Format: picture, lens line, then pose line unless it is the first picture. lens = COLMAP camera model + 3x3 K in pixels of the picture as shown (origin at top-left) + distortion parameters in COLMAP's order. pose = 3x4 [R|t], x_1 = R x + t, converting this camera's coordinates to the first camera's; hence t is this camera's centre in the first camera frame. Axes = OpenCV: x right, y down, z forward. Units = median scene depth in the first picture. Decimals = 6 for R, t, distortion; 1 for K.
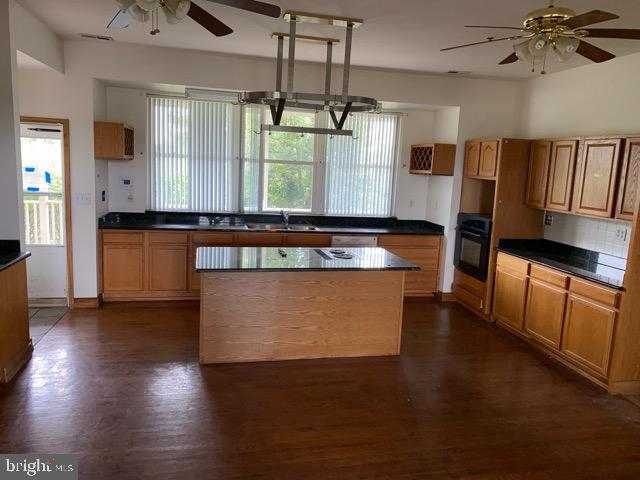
lens RADIAL K [[490.2, 0, 322.2], [0, 490.2, 240.2], [0, 0, 1]] dist [0.027022, -0.032744]
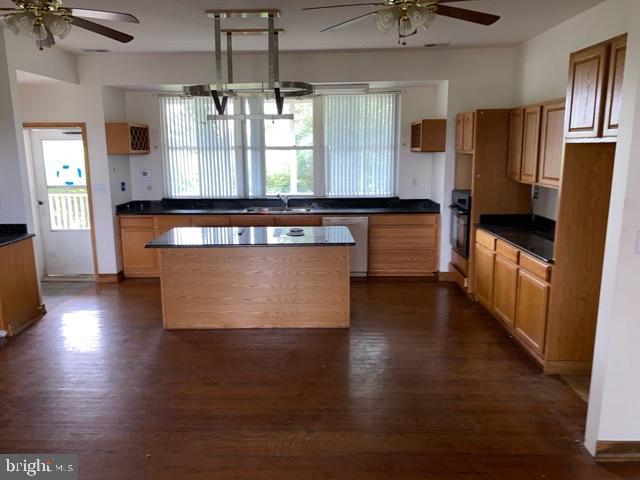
lens RADIAL K [[490.2, 0, 301.8], [0, 490.2, 238.3], [0, 0, 1]] dist [0.027022, -0.032744]
pose [[0.968190, -0.013371, -0.249859, 0.310596], [0.018787, 0.999637, 0.019303, 0.021612], [0.249510, -0.023383, 0.968090, -0.023128]]
